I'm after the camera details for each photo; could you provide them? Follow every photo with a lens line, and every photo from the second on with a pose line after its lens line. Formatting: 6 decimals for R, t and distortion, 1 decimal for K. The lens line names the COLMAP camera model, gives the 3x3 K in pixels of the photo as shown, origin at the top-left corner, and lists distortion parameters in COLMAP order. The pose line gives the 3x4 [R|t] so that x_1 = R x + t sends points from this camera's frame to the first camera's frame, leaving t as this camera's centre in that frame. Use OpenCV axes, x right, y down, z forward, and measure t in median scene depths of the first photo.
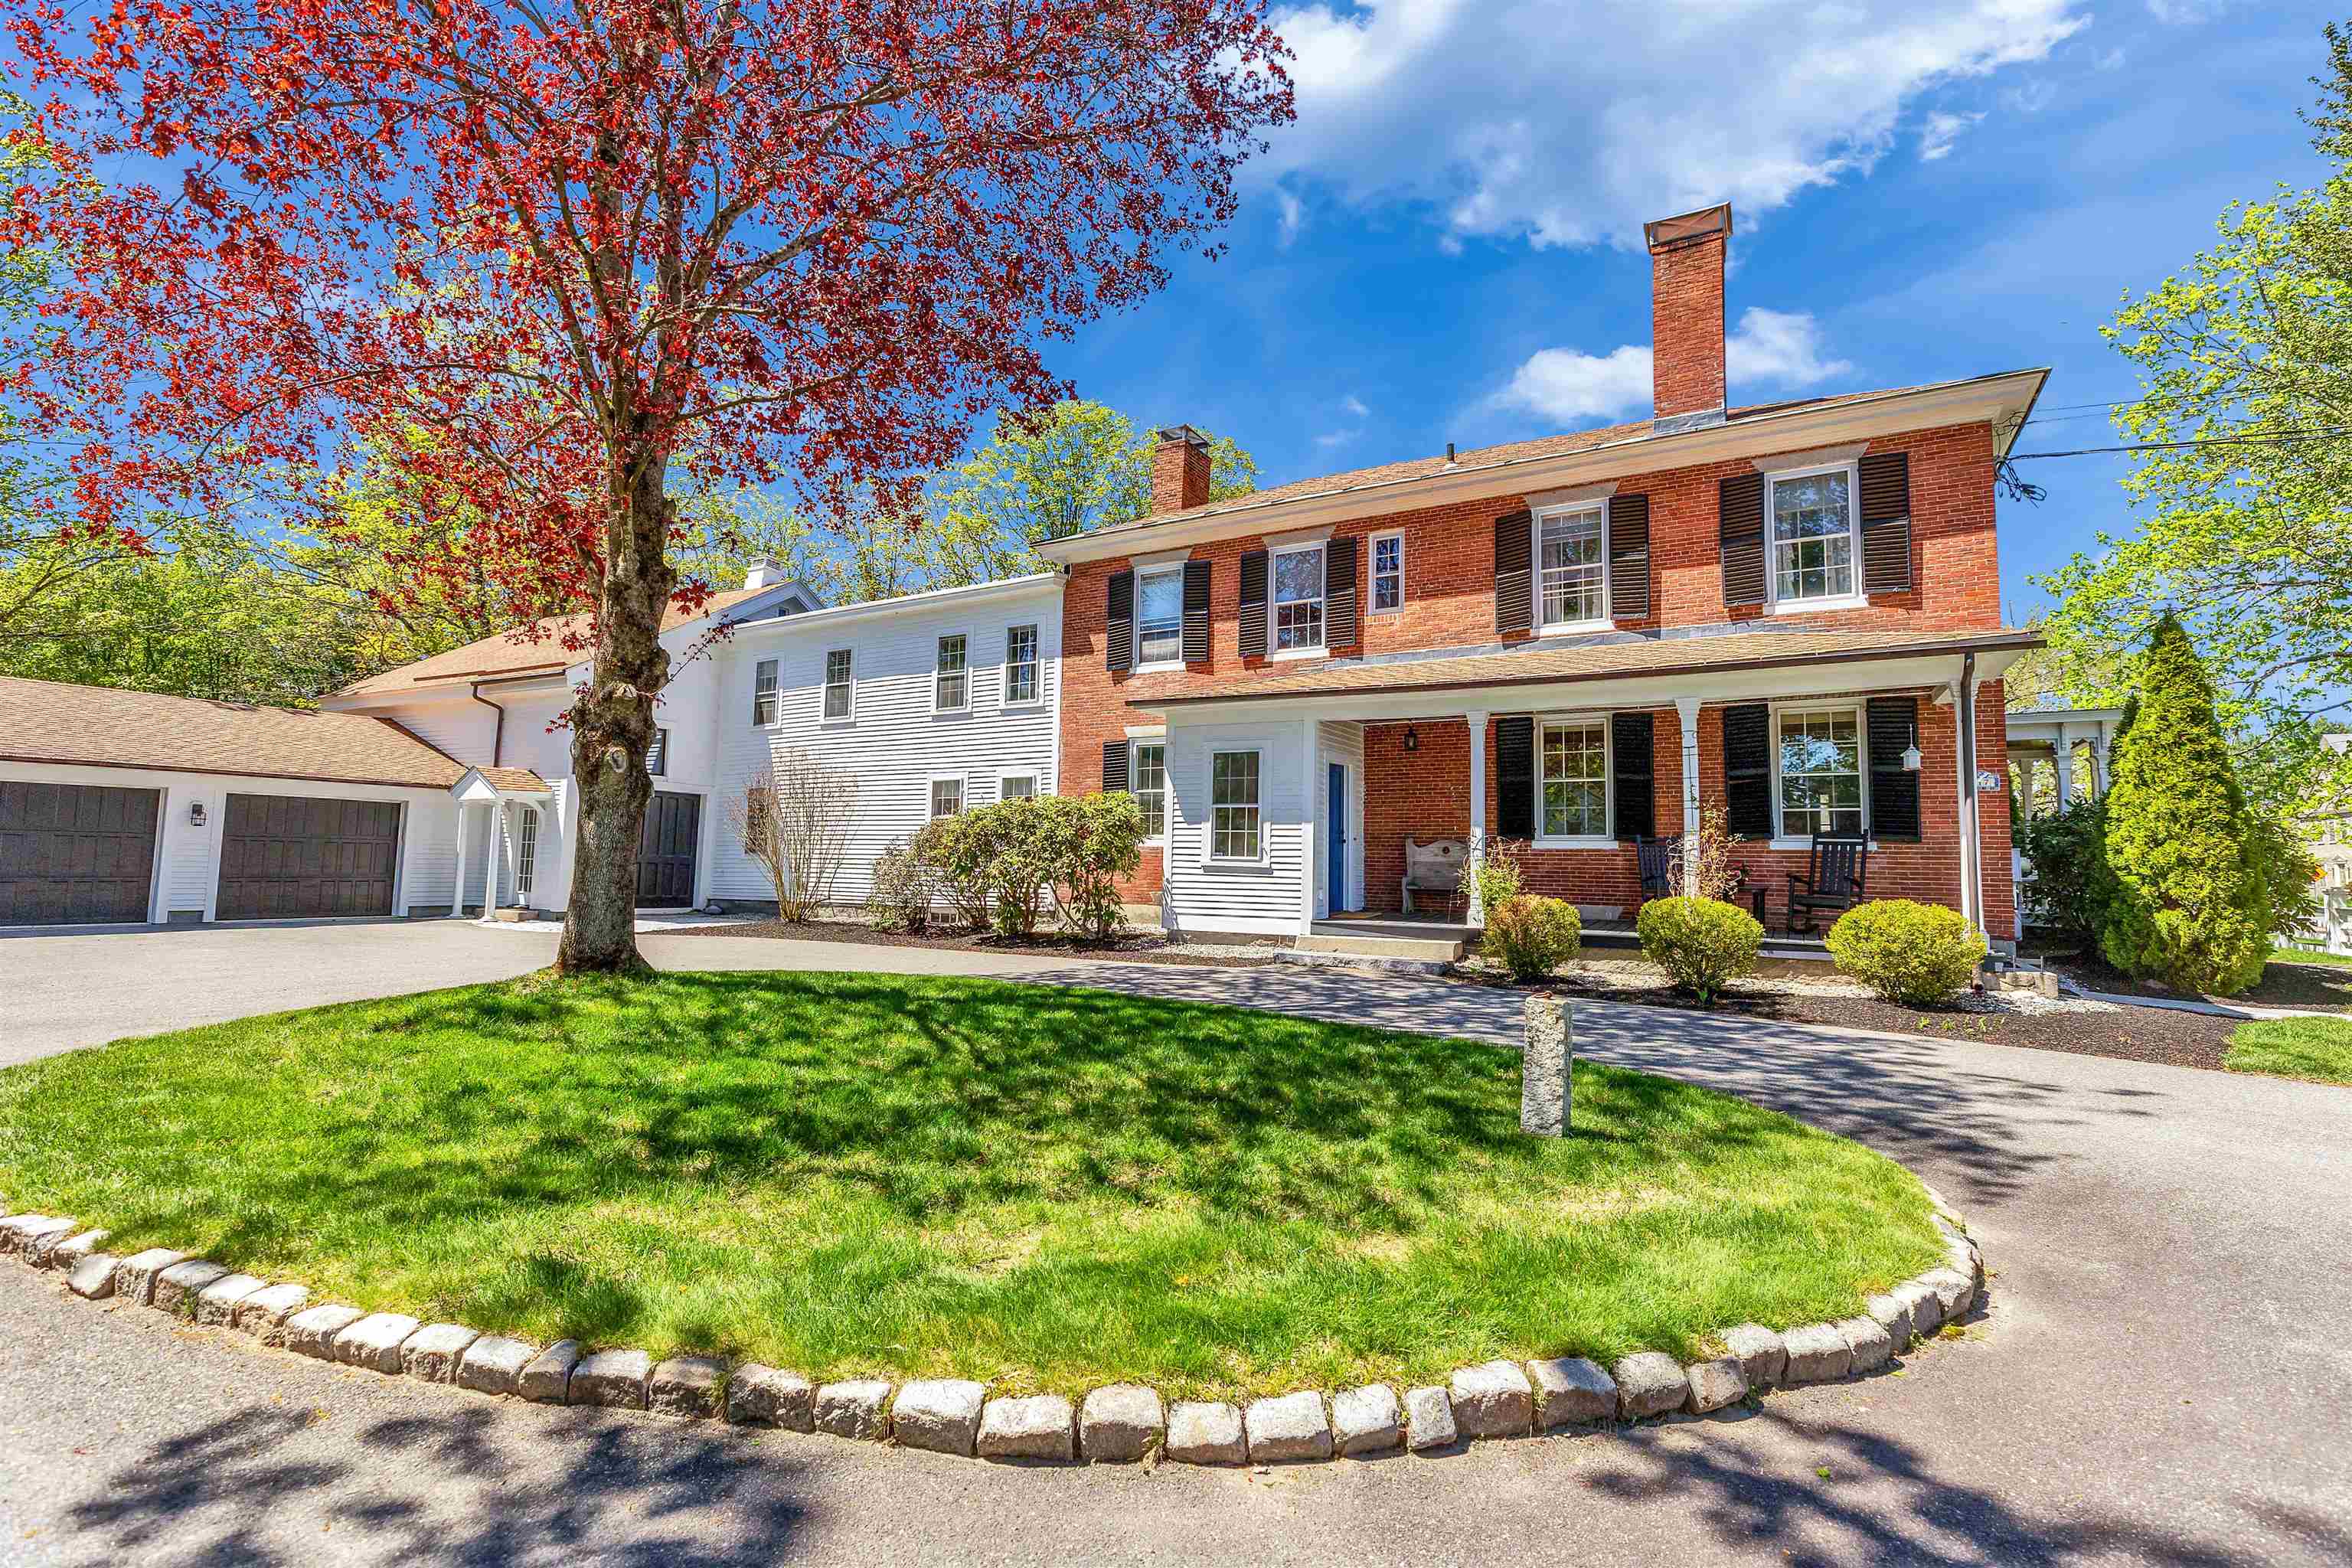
lens RADIAL K [[1057.0, 0, 1169.3], [0, 1057.0, 784.6], [0, 0, 1]] dist [0.005762, 0.000361]
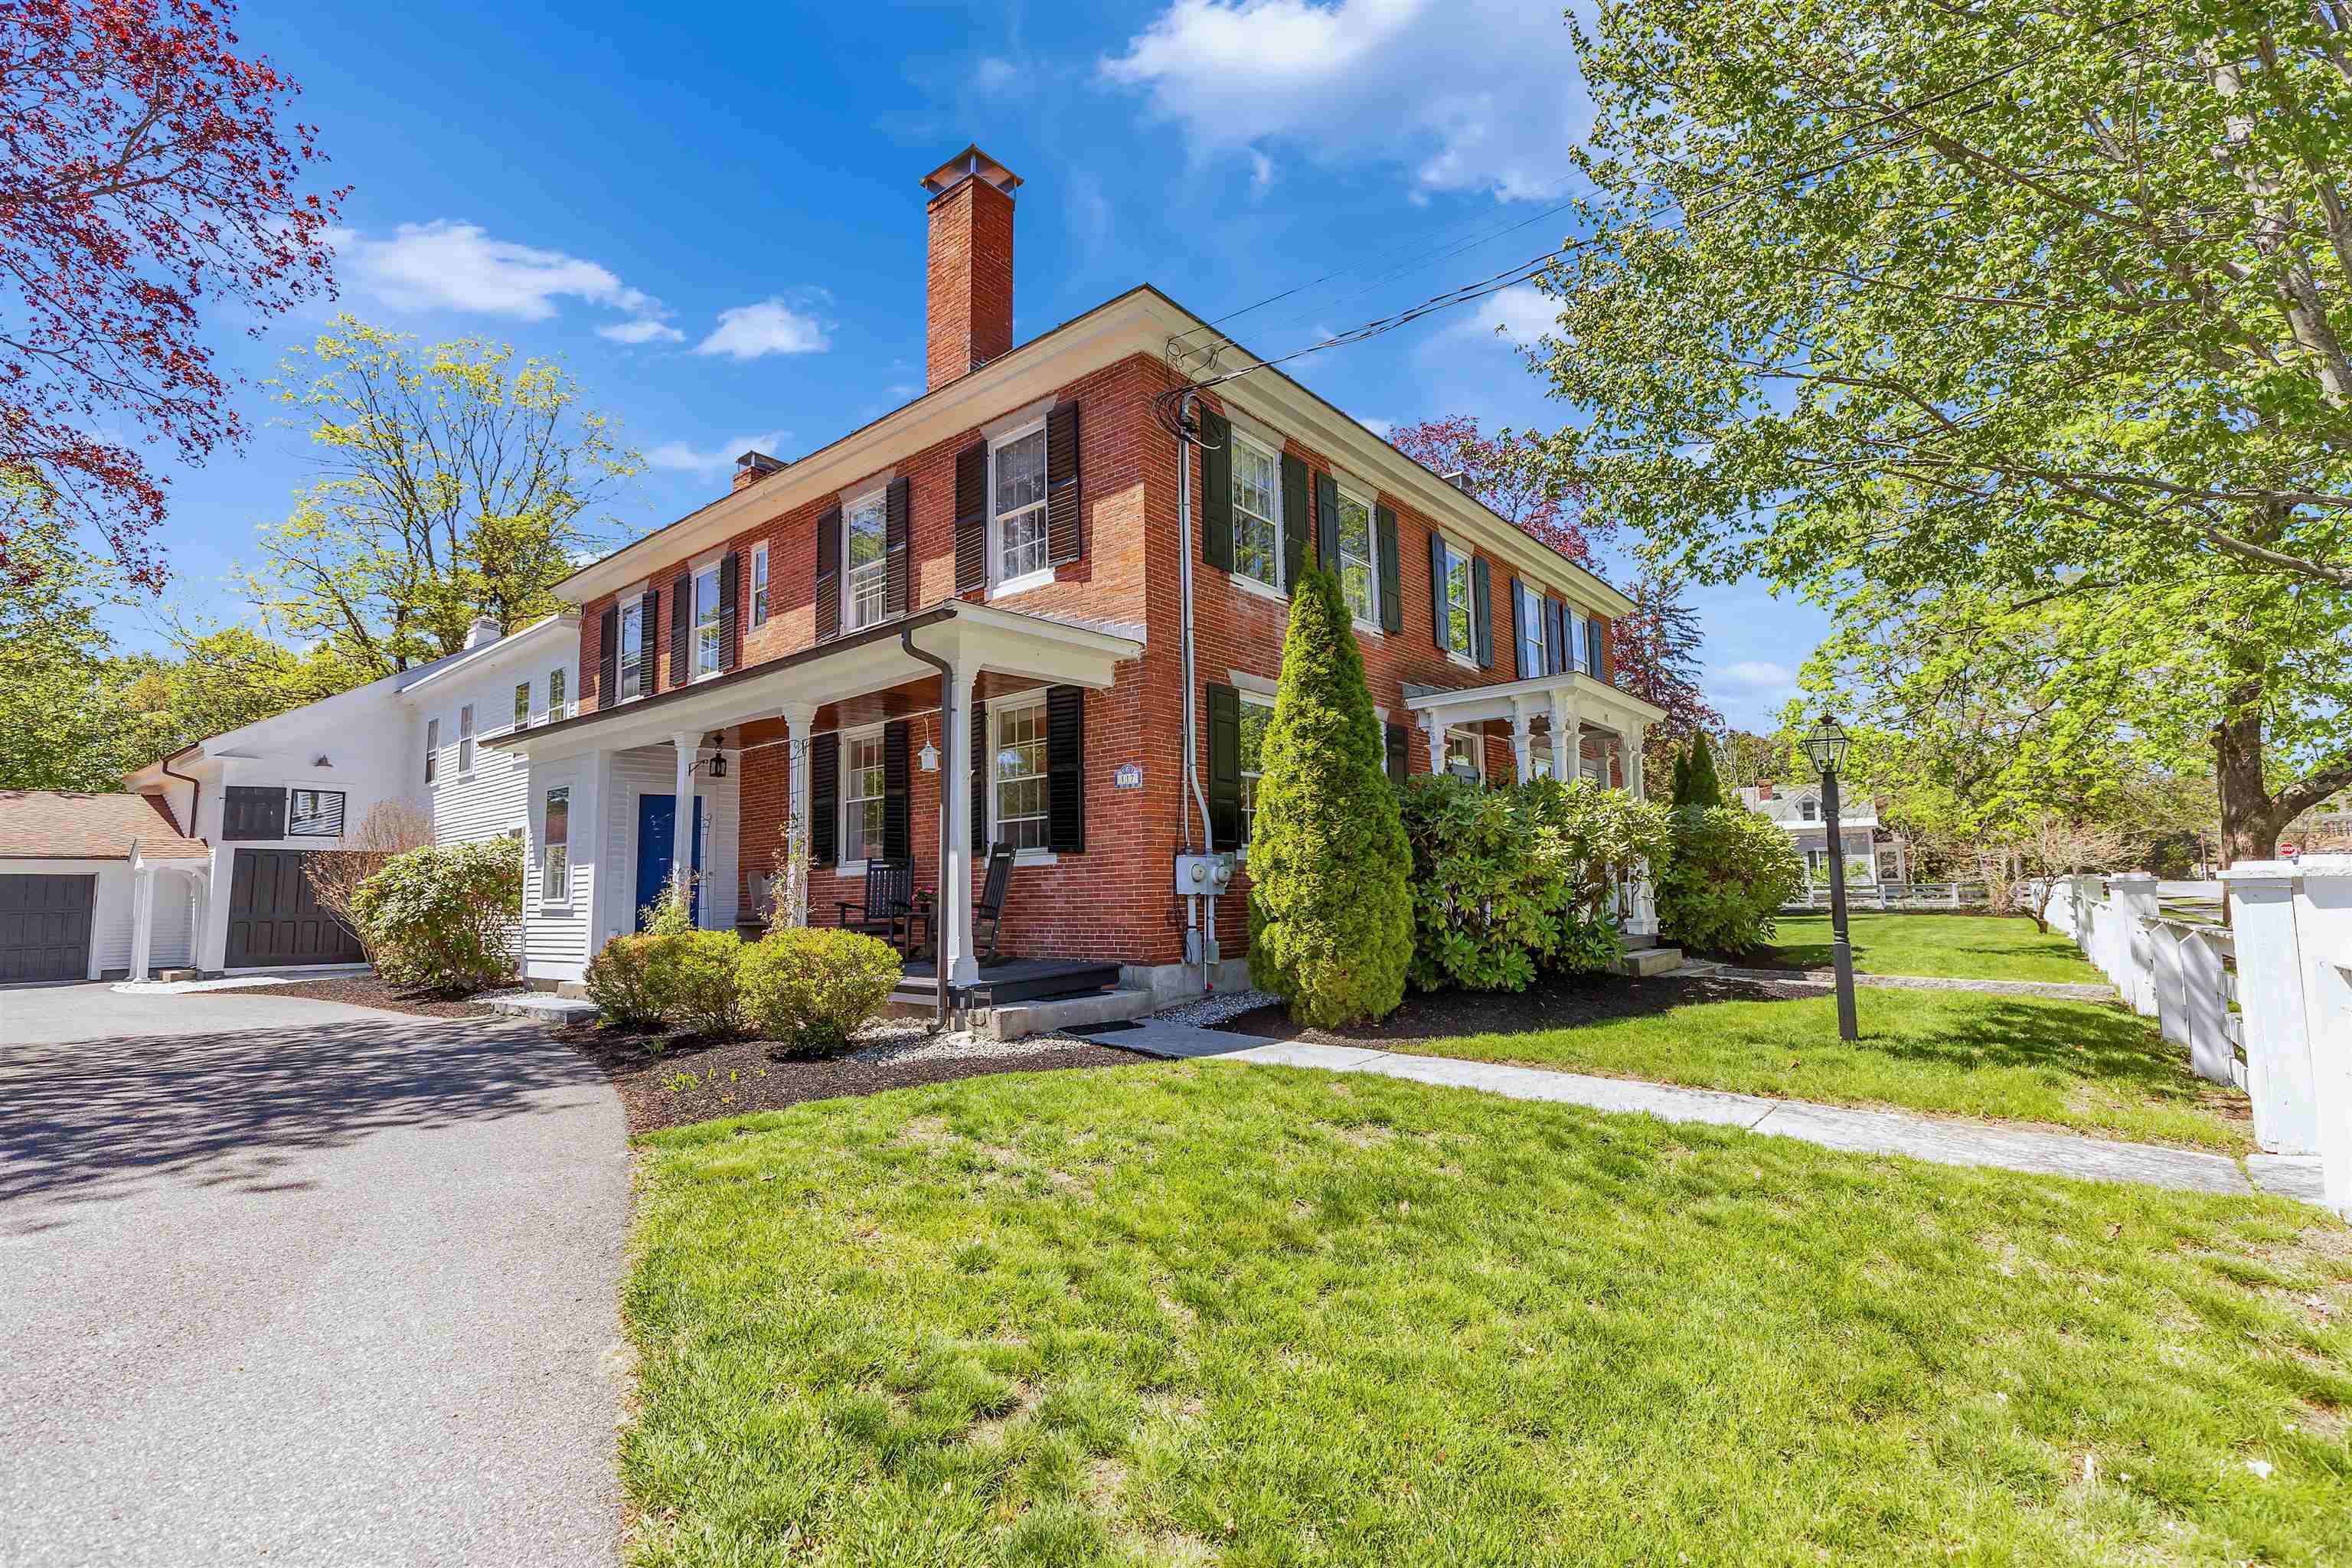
lens RADIAL K [[1072.4, 0, 1170.9], [0, 1072.4, 802.8], [0, 0, 1]] dist [0.025696, 0.000155]
pose [[0.982968, -0.054368, -0.175552, 0.705522], [0.052464, 0.998503, -0.015473, 0.023864], [0.176130, 0.006000, 0.984349, 0.120697]]
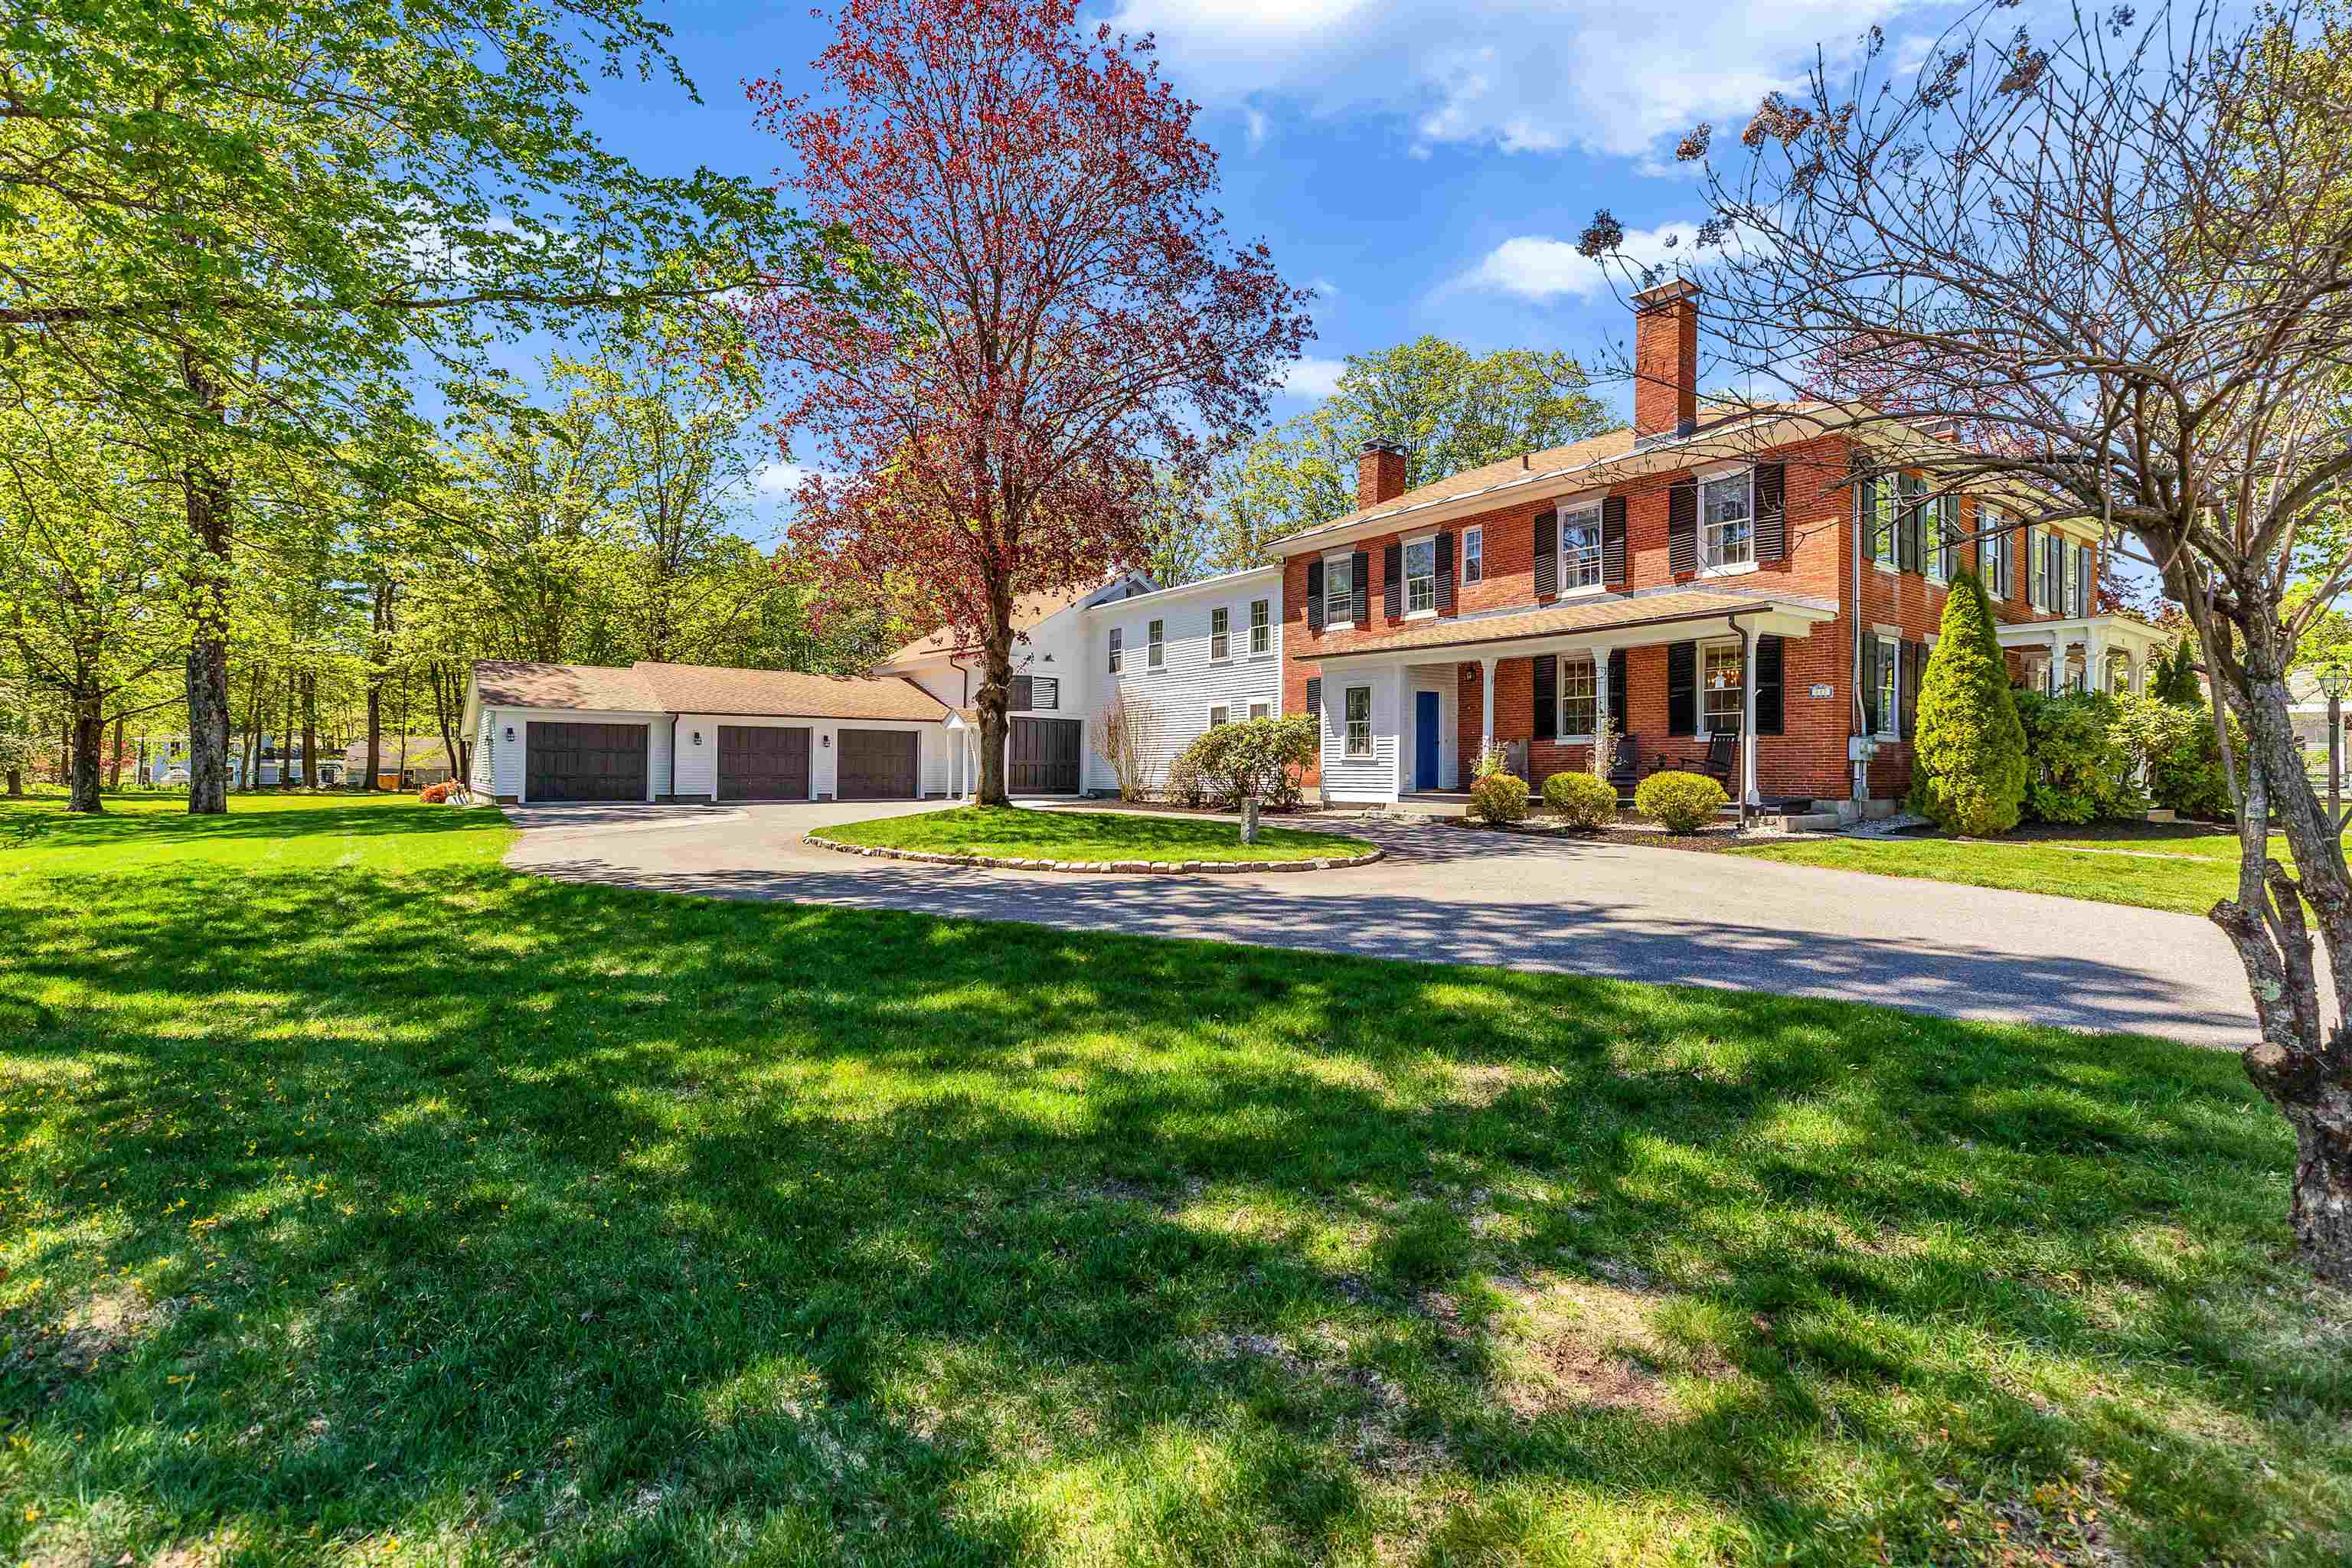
lens RADIAL K [[1095.9, 0, 1166.2], [0, 1095.9, 773.6], [0, 0, 1]] dist [0.031570, 0.000120]
pose [[0.919957, -0.010575, -0.391876, 0.398232], [0.040180, 0.996915, 0.067425, -0.021867], [0.389954, -0.077774, 0.917544, -0.557946]]
